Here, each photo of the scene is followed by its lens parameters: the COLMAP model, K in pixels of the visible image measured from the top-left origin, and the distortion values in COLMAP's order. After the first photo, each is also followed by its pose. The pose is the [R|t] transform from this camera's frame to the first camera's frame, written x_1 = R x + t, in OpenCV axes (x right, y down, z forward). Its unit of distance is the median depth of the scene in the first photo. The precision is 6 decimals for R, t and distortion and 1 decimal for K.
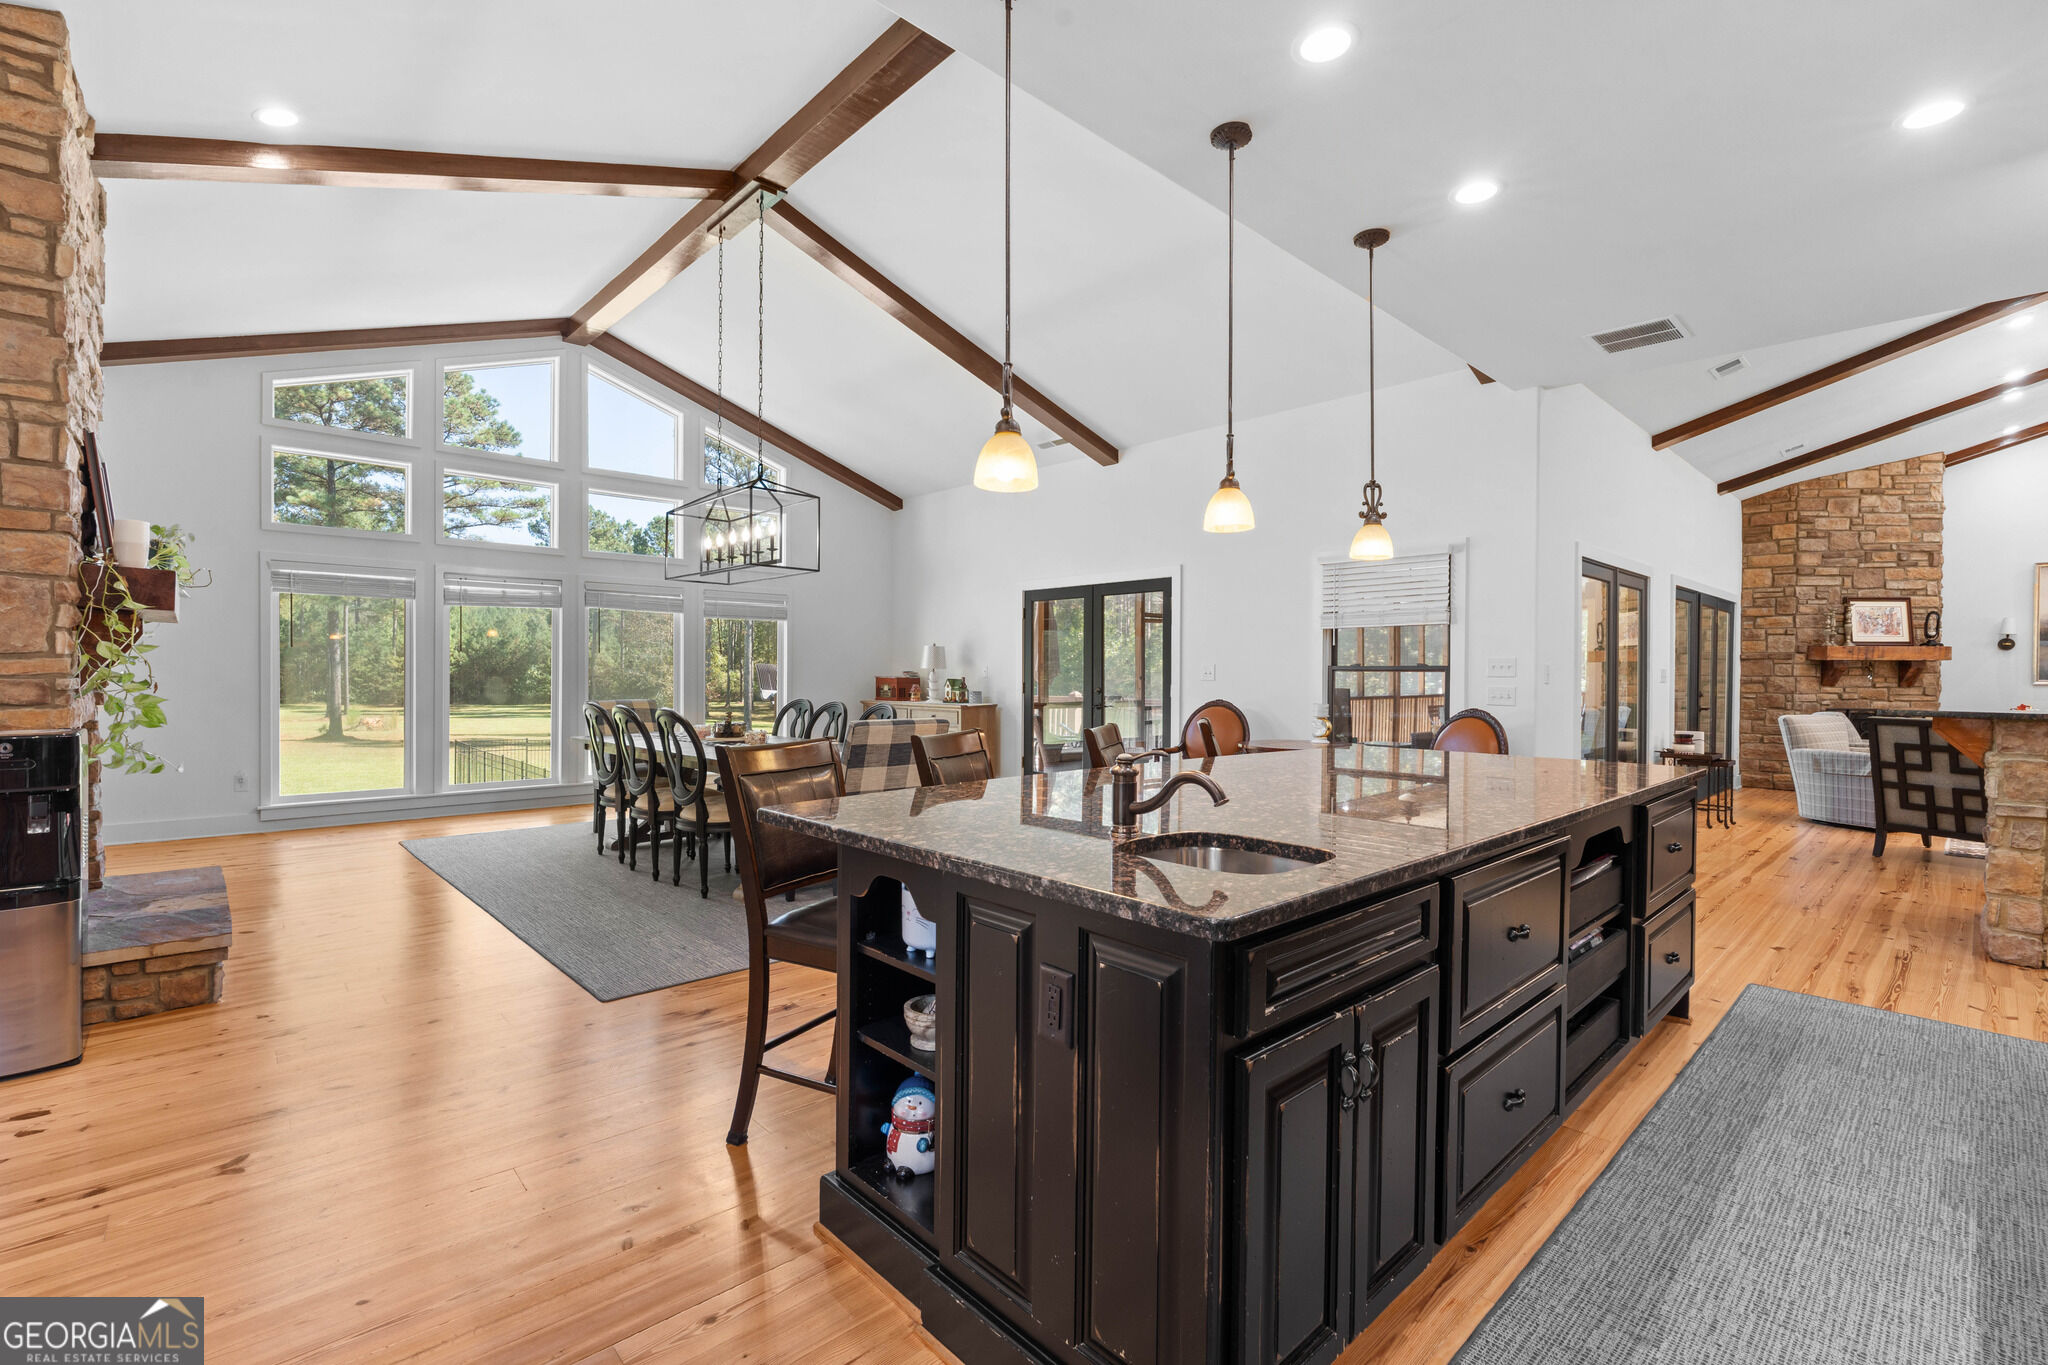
lens RADIAL K [[896.0, 0, 1019.1], [0, 896.0, 682.2], [0, 0, 1]] dist [-0.008416, 0.000462]
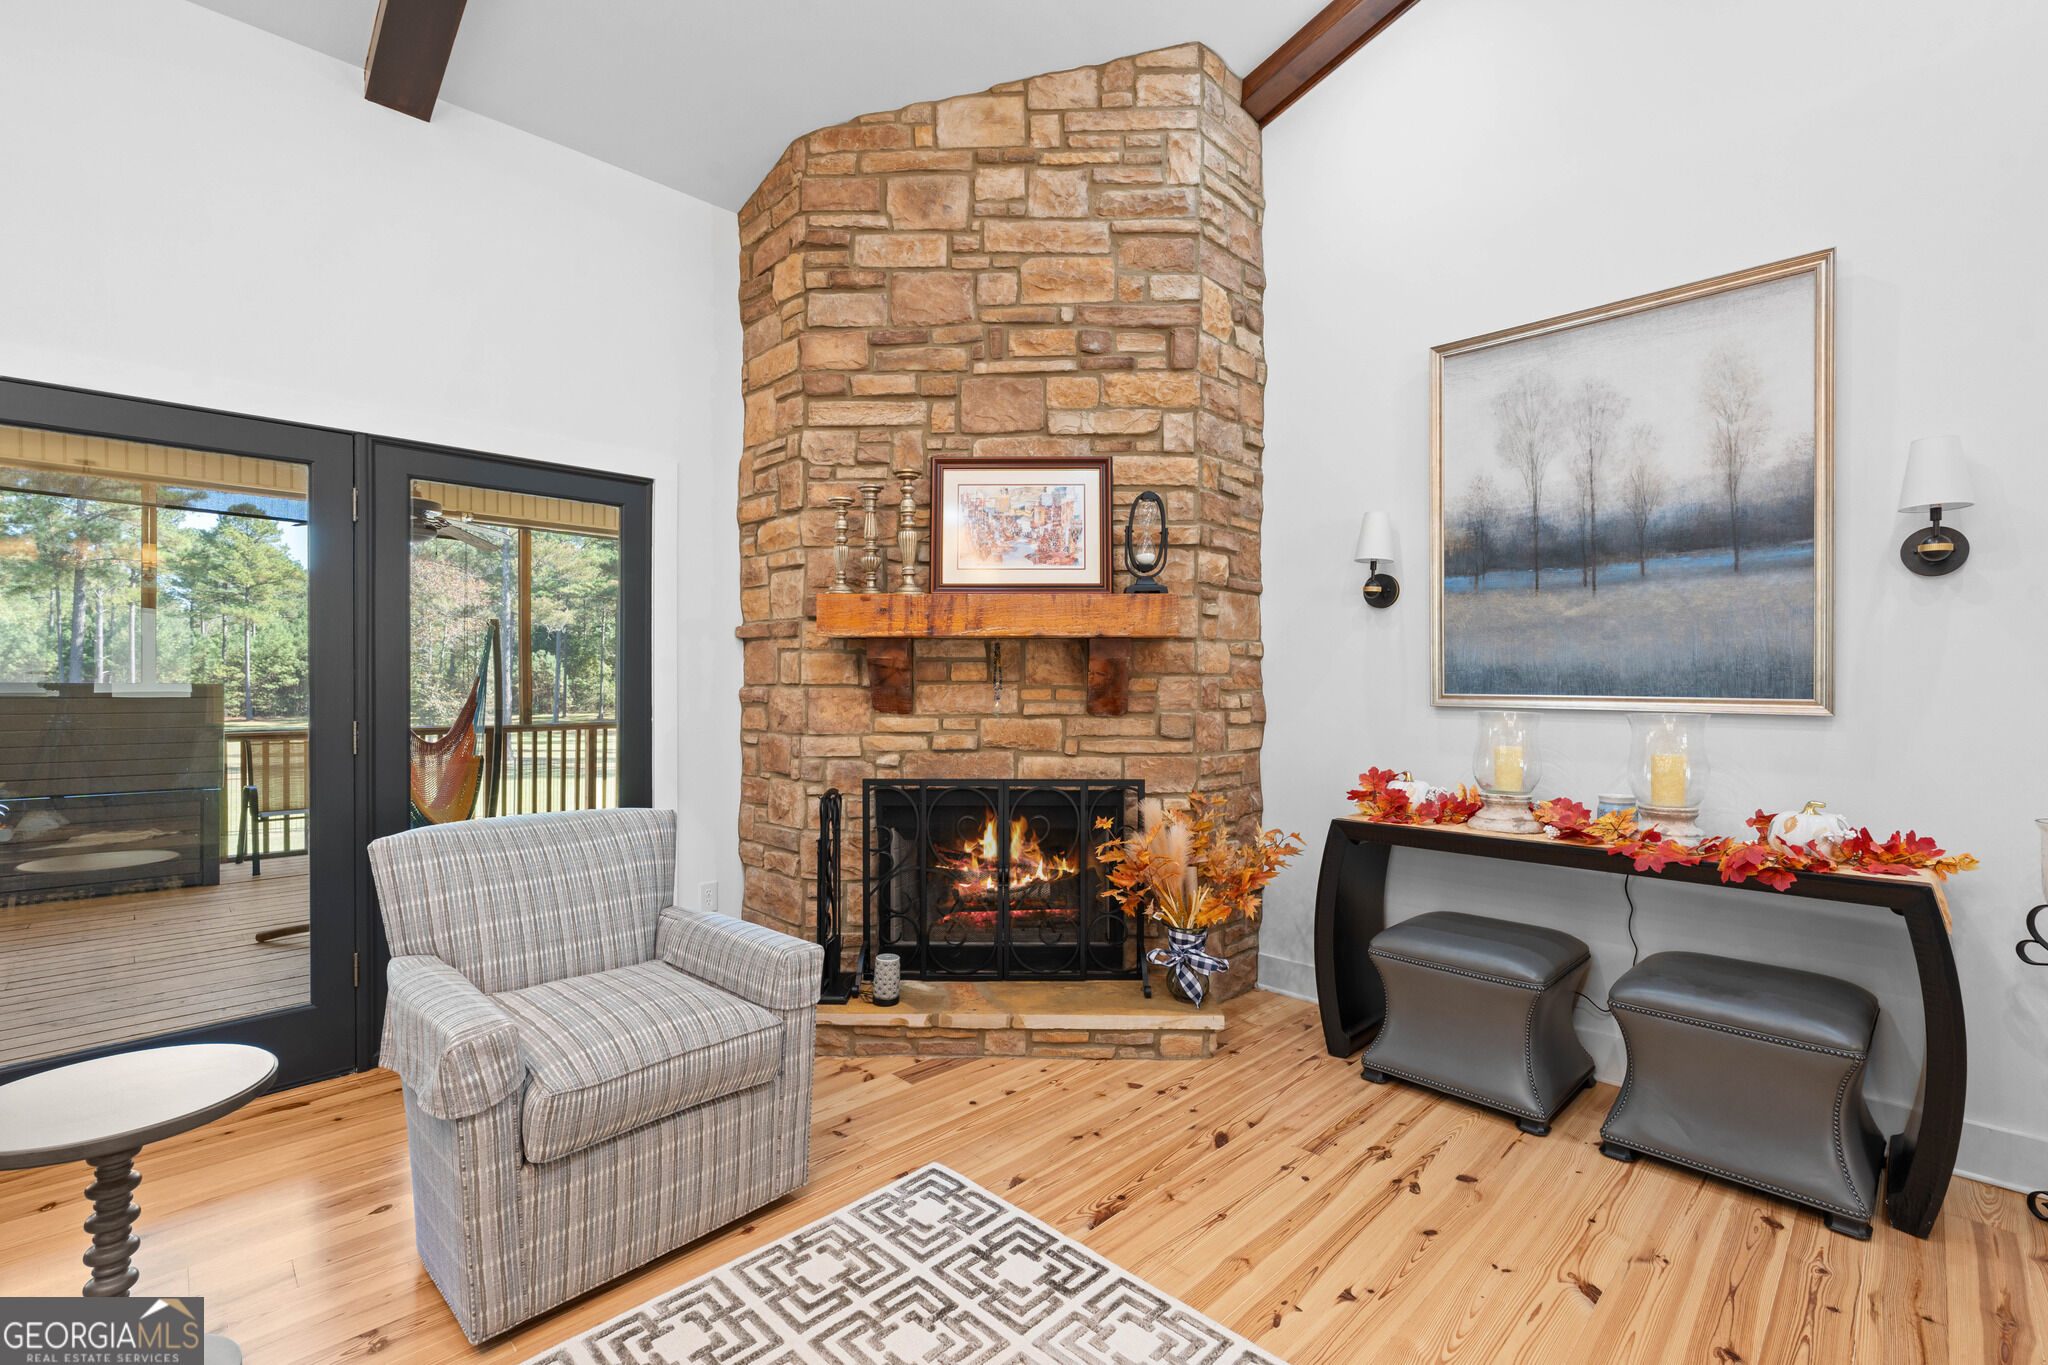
lens RADIAL K [[896.0, 0, 1025.2], [0, 896.0, 685.9], [0, 0, 1]] dist [-0.008416, 0.000462]
pose [[0.999235, -0.004907, 0.038792, 0.950421], [0.005063, 0.999979, -0.003924, -0.004700], [-0.038772, 0.004117, 0.999240, 0.647500]]
